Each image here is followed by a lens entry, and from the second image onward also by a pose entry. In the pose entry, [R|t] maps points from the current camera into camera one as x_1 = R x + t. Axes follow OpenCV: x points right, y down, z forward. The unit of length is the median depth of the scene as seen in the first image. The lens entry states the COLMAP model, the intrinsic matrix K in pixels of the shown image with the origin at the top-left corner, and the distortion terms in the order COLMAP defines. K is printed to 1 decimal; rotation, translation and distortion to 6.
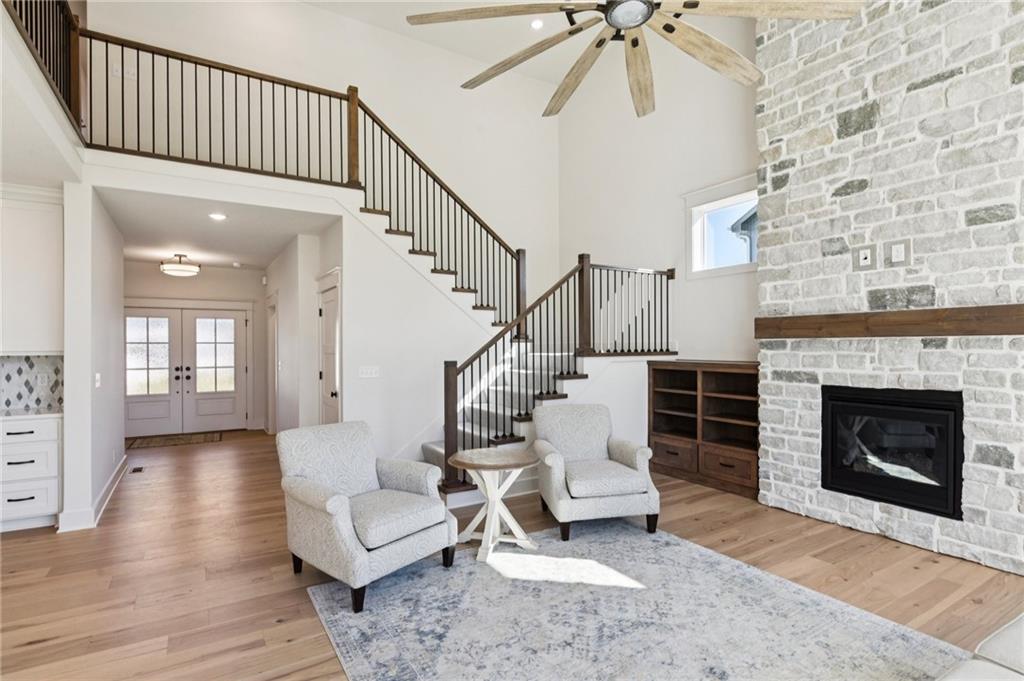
lens RADIAL K [[523.7, 0, 508.0], [0, 523.7, 348.4], [0, 0, 1]] dist [0.005699, 0.000322]
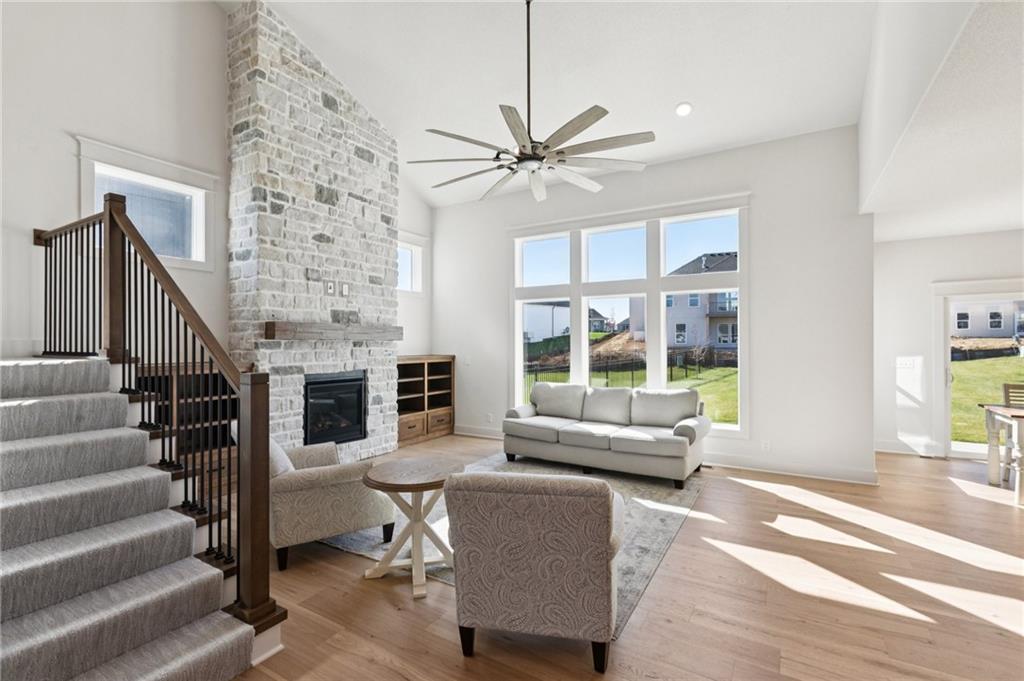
lens RADIAL K [[465.8, 0, 504.4], [0, 465.8, 339.0], [0, 0, 1]] dist [-0.001649, -0.000028]
pose [[-0.467009, 0.009608, 0.884200, -0.715346], [0.002319, 0.999951, -0.009641, -0.009521], [-0.884249, -0.002452, -0.467008, 1.126287]]
